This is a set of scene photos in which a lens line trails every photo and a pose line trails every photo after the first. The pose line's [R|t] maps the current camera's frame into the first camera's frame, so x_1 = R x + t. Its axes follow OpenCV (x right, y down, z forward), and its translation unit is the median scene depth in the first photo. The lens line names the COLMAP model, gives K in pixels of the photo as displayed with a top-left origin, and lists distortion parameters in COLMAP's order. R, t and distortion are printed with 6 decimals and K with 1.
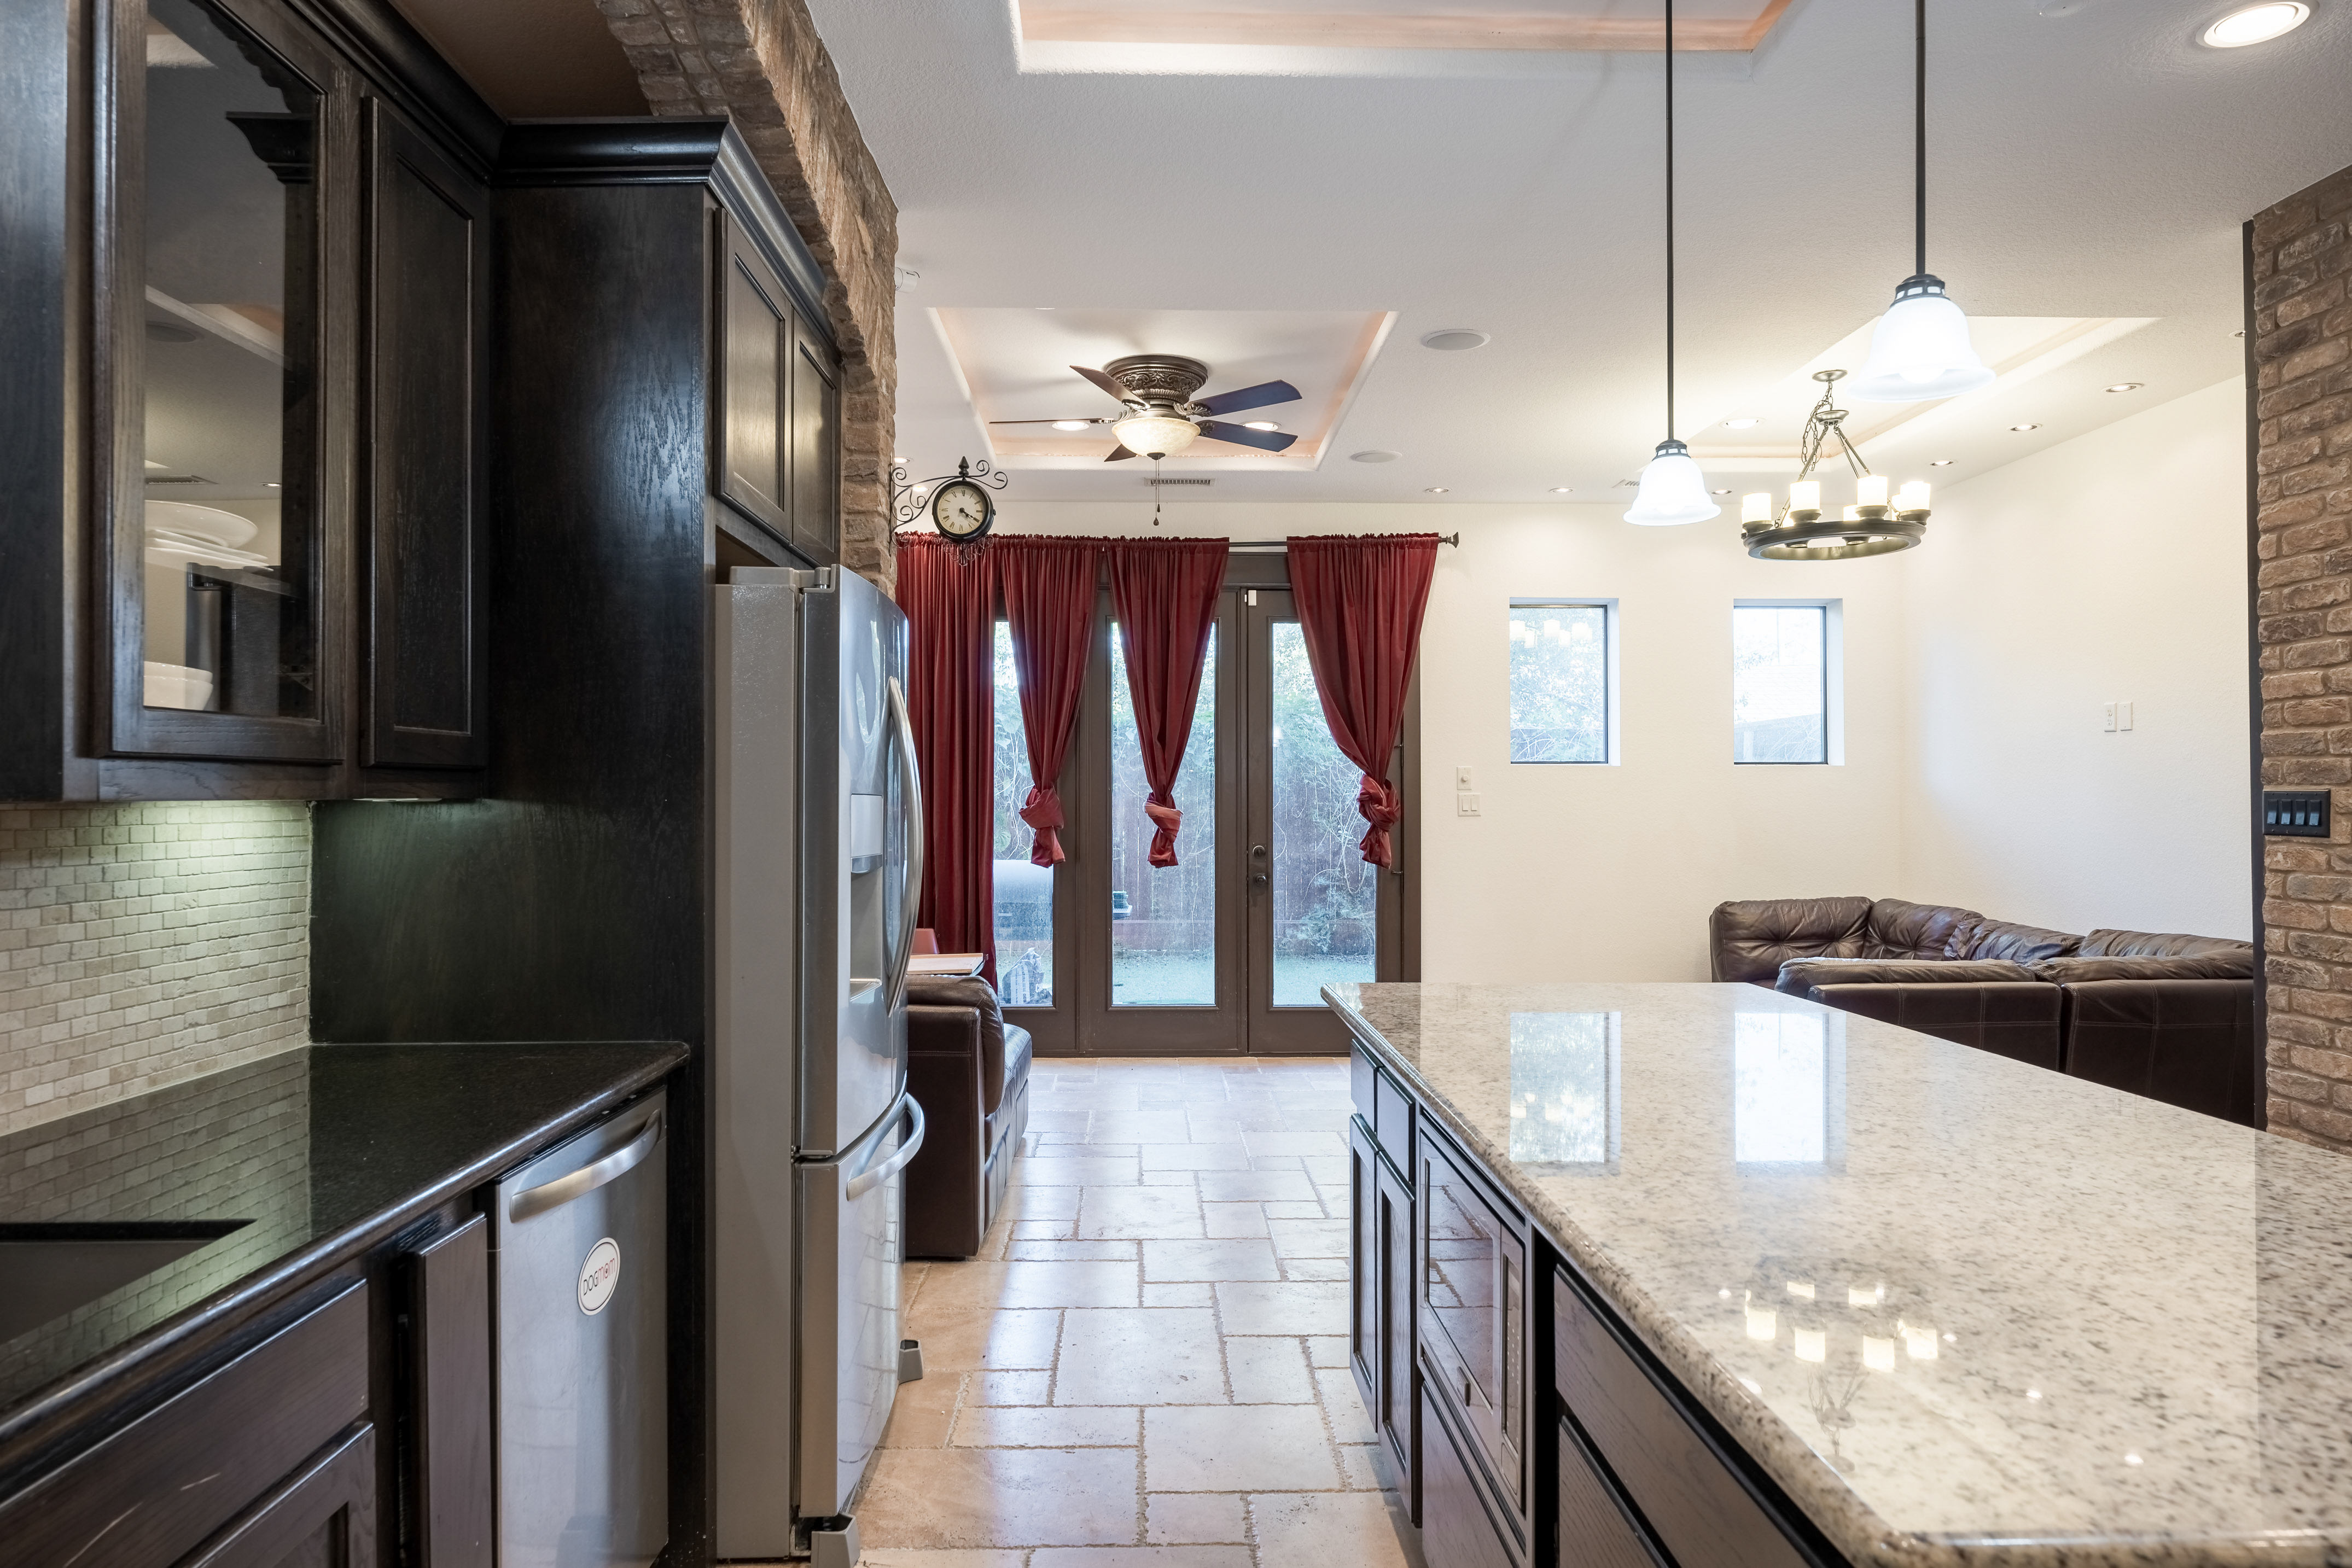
lens RADIAL K [[1440.7, 0, 1168.4], [0, 1440.7, 784.4], [0, 0, 1]] dist [-0.002093, -0.000816]
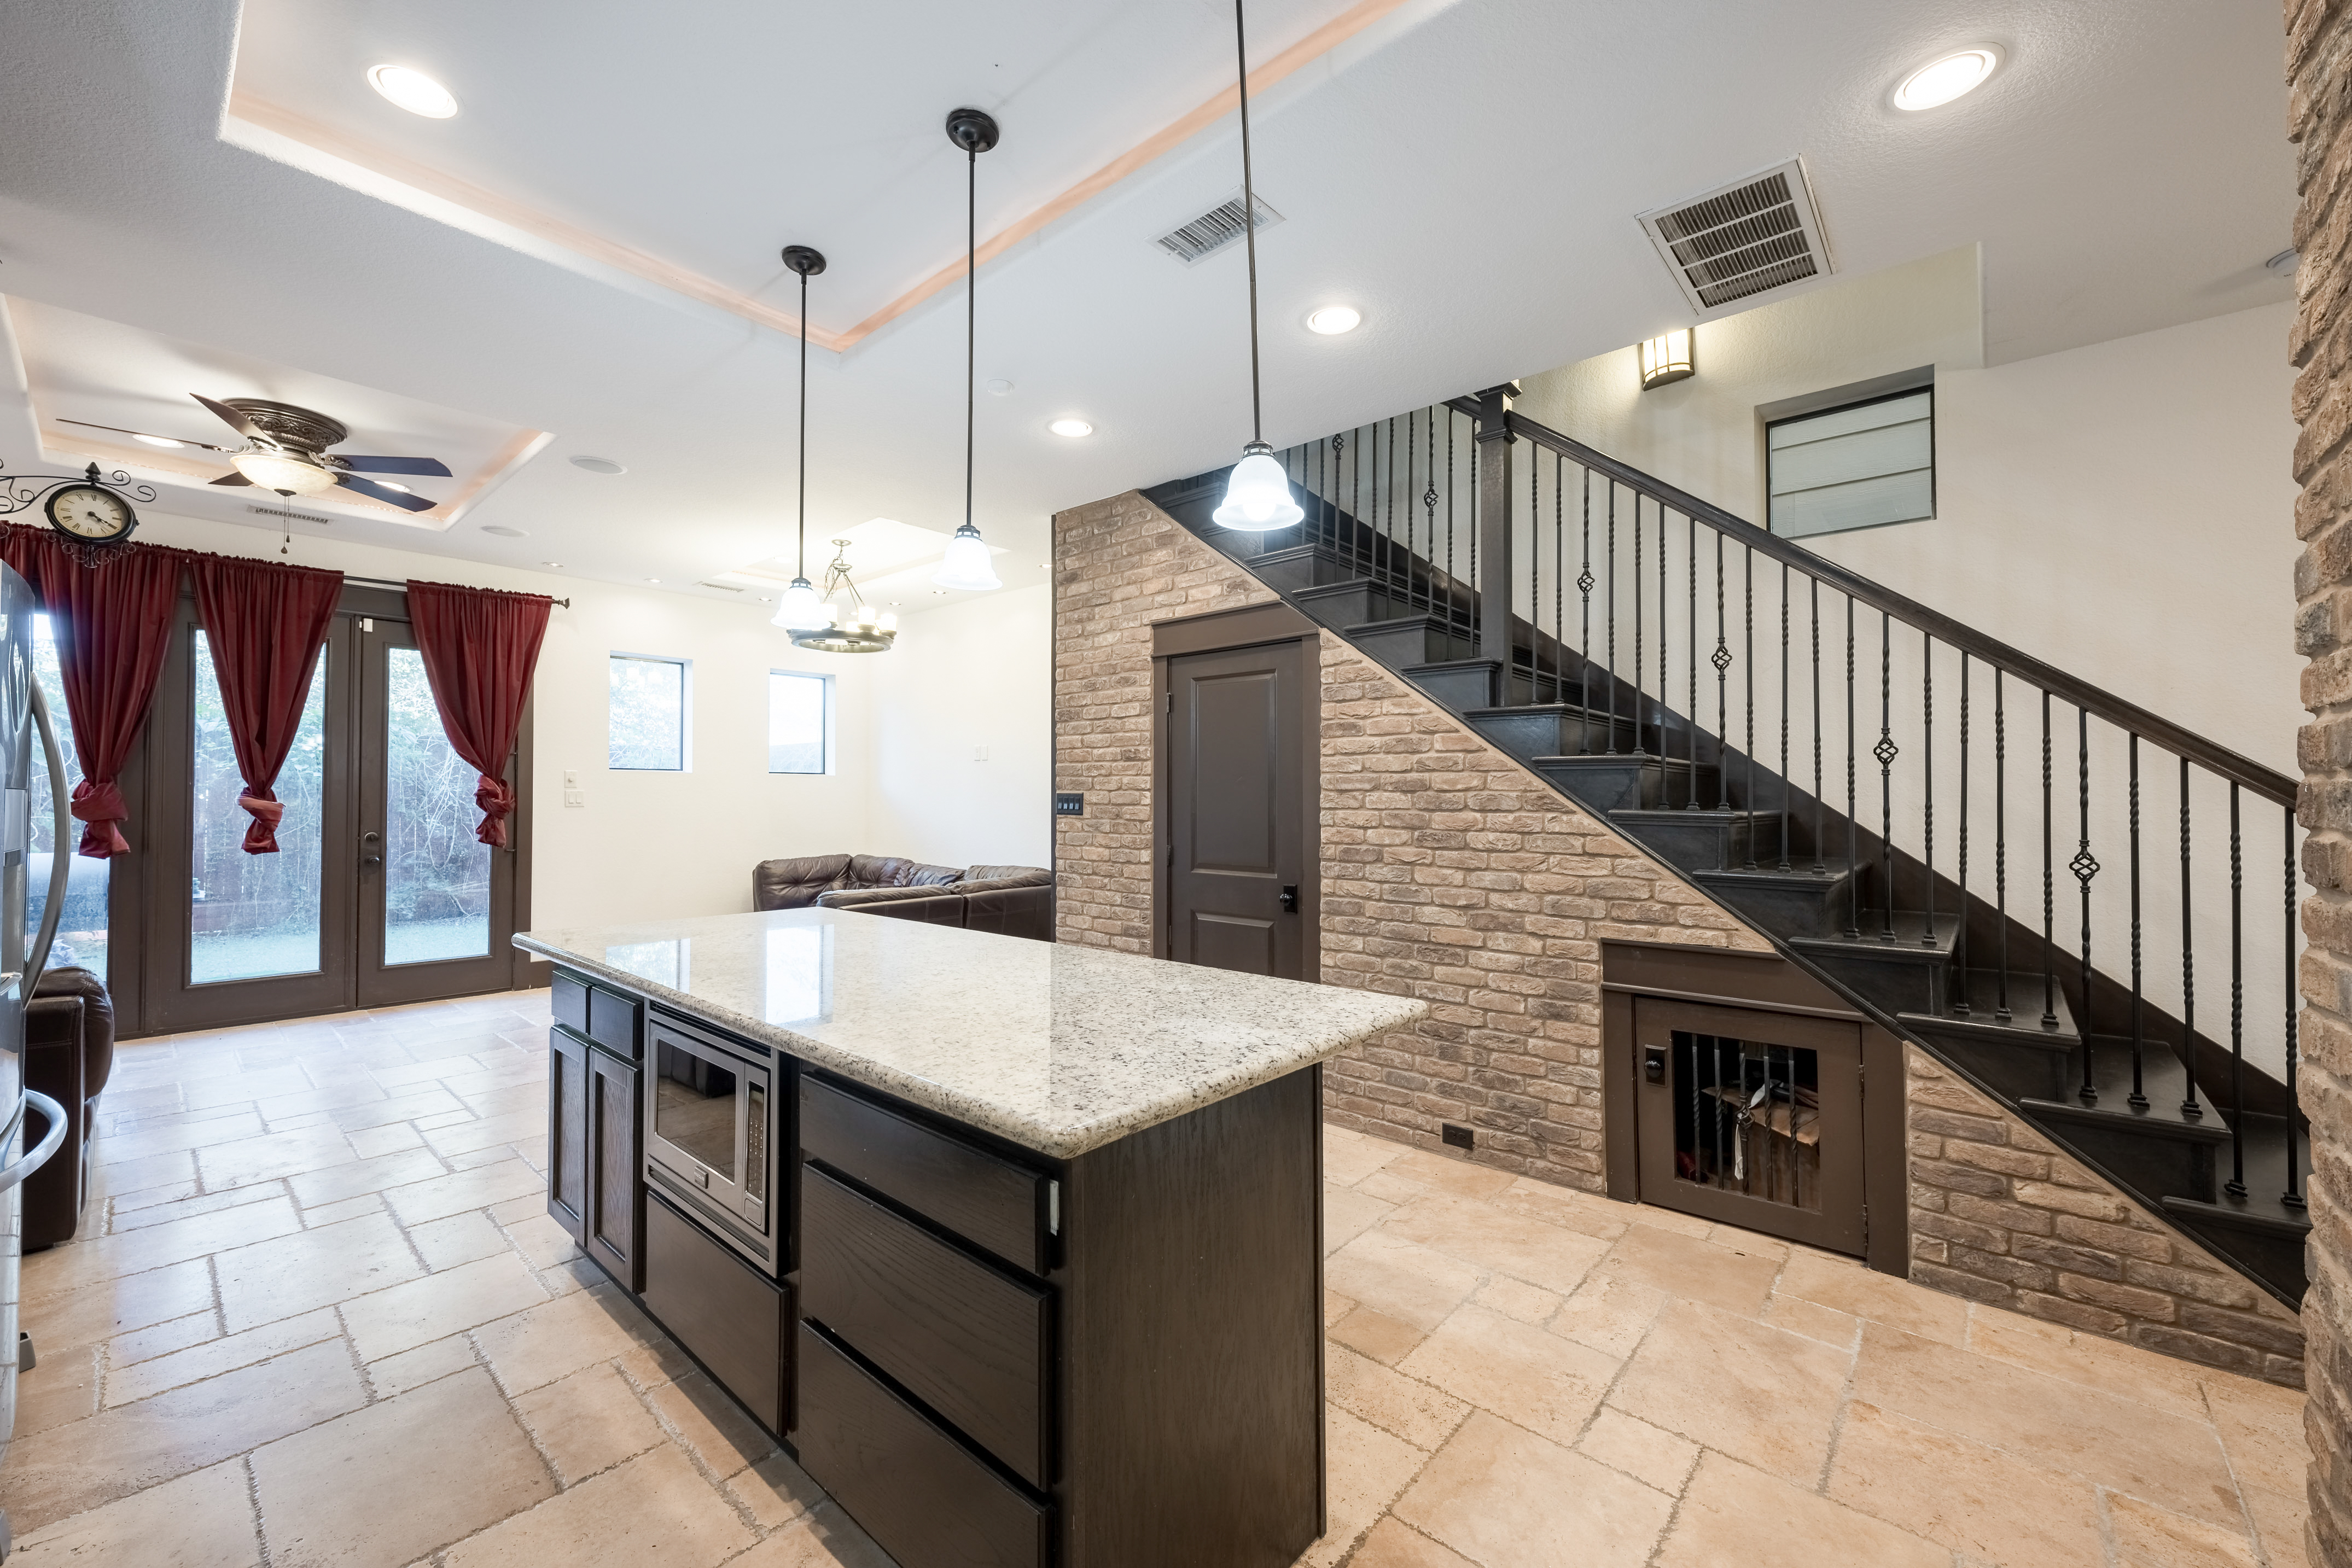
lens RADIAL K [[921.8, 0, 1178.6], [0, 921.8, 786.1], [0, 0, 1]] dist [-0.004179, -0.000052]
pose [[0.674785, 0.011731, 0.737921, -0.063288], [-0.012204, 0.999914, -0.004737, -0.000786], [-0.737913, -0.005809, 0.674871, -0.013291]]
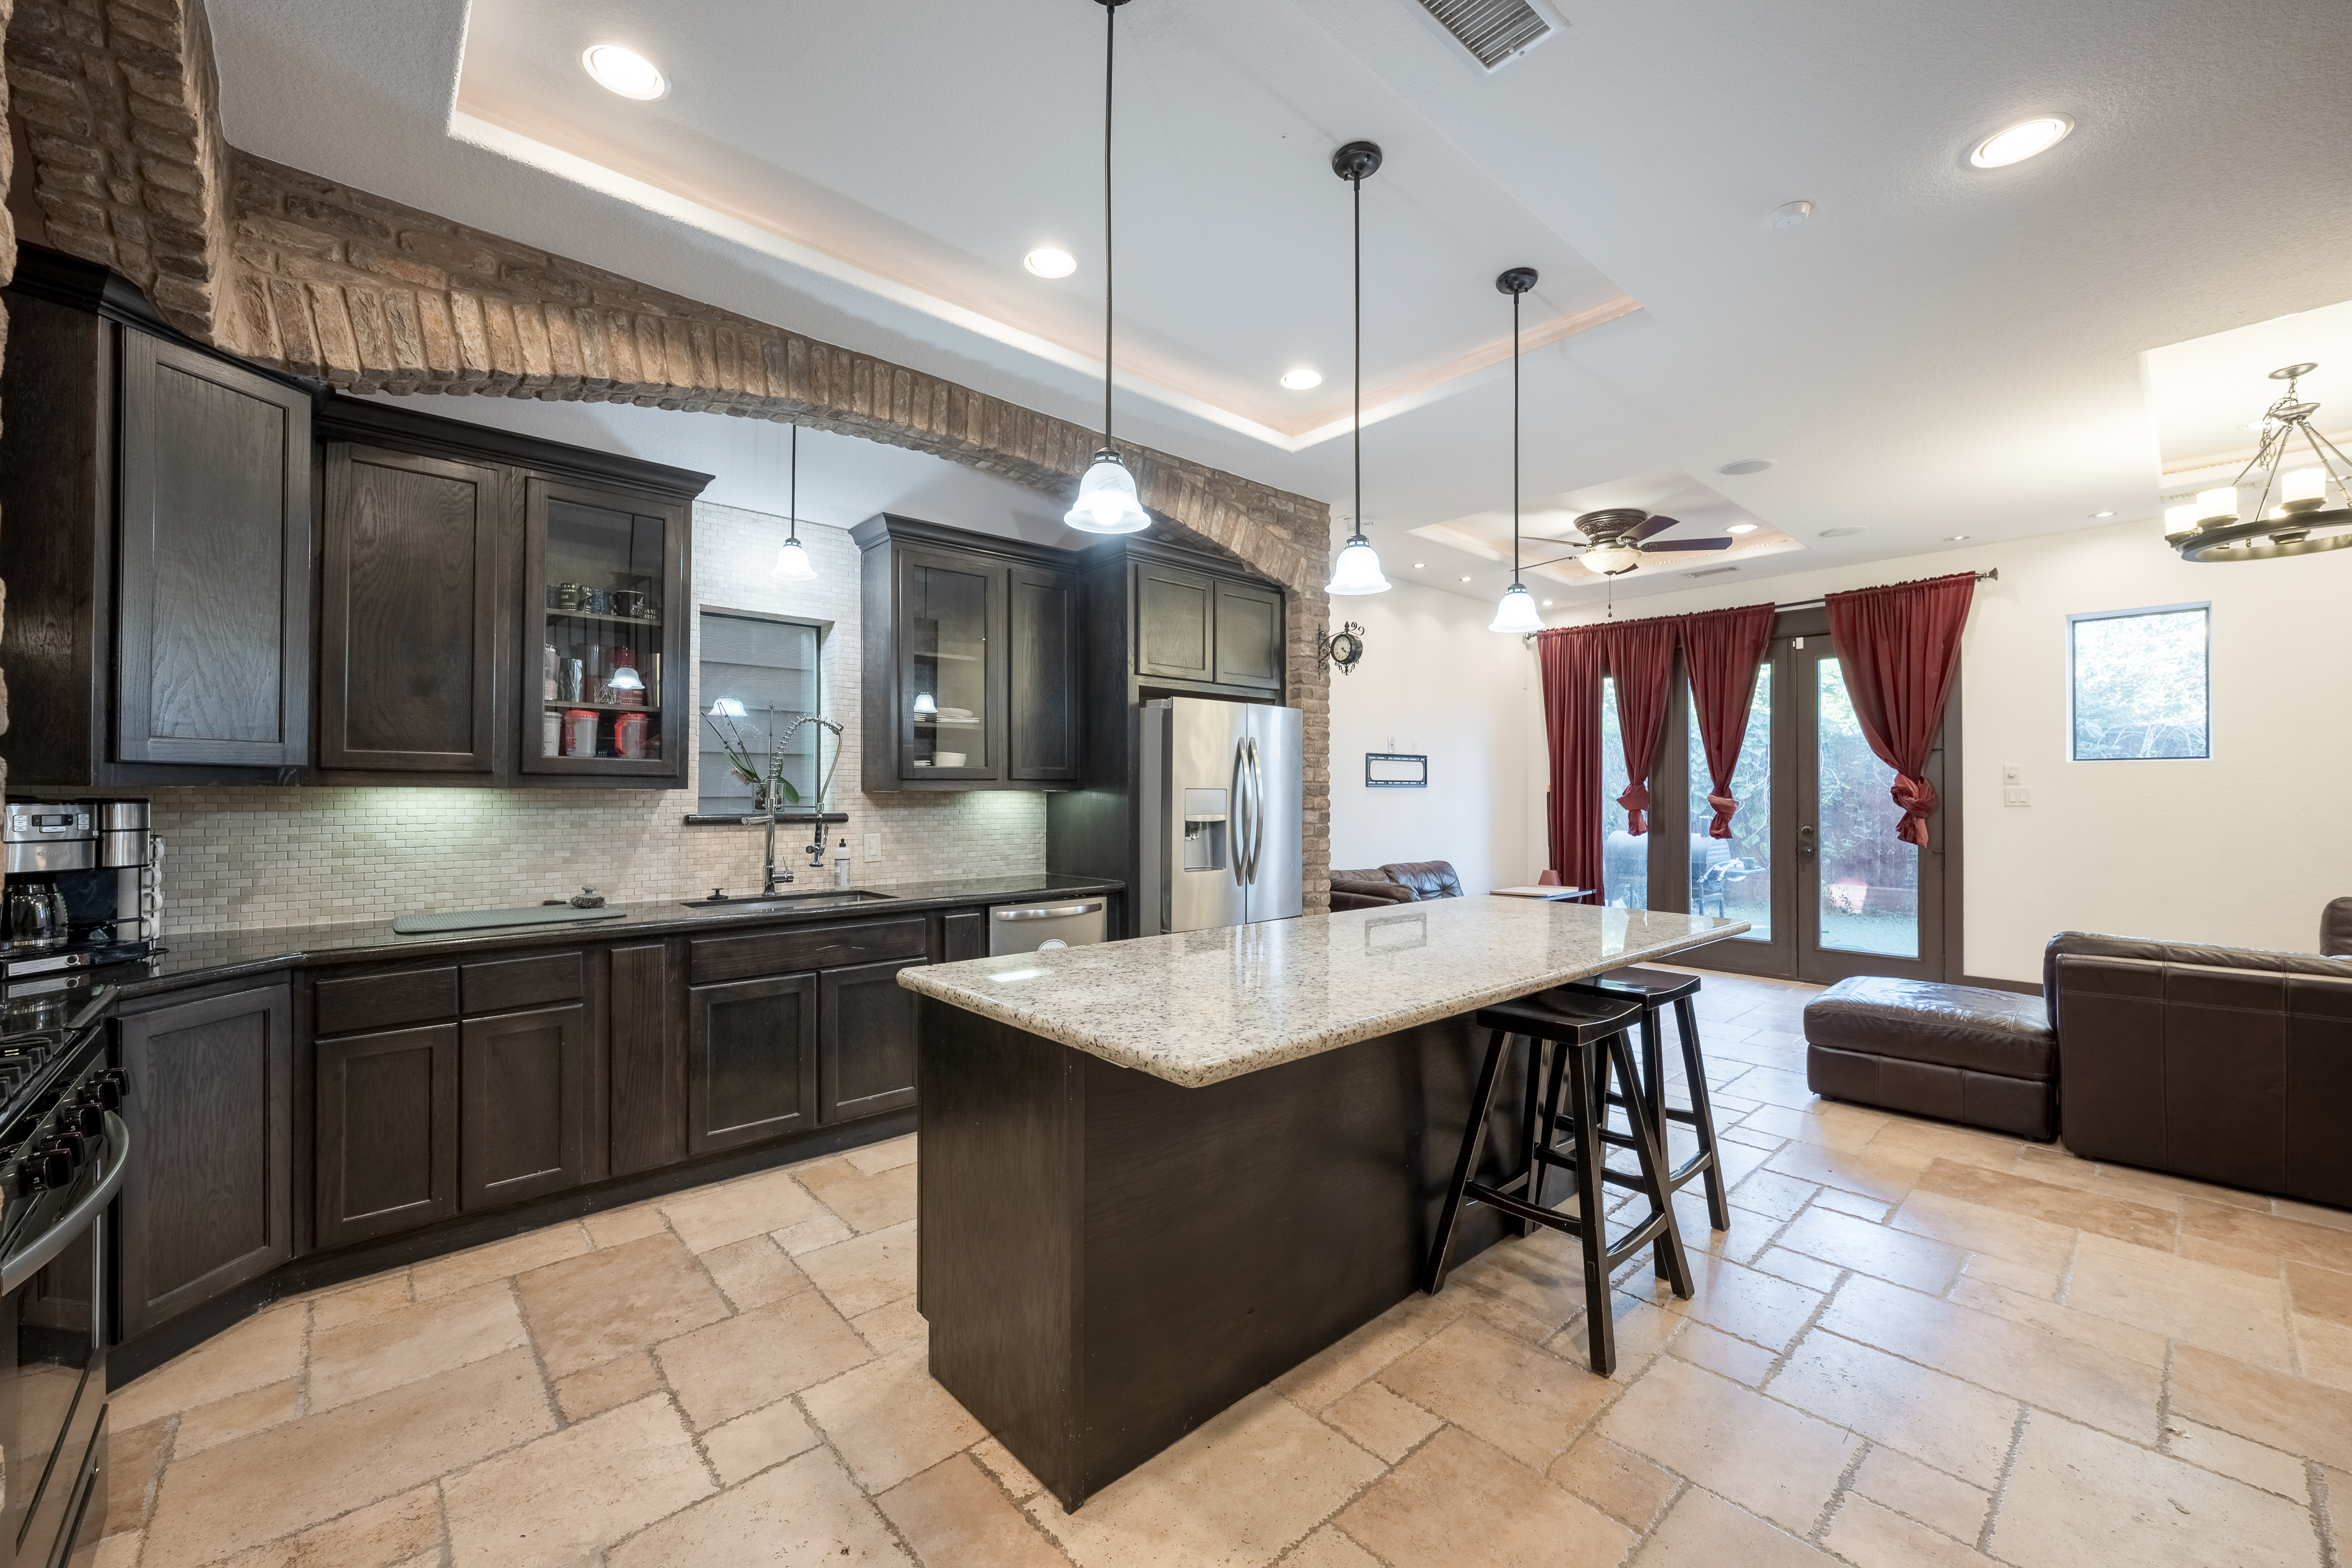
lens RADIAL K [[921.8, 0, 1161.4], [0, 921.8, 781.8], [0, 0, 1]] dist [-0.004179, -0.000052]
pose [[0.642617, -0.007058, -0.766155, 0.435559], [0.006446, 0.999972, -0.003805, 0.000279], [0.766161, -0.002494, 0.642644, -0.018673]]
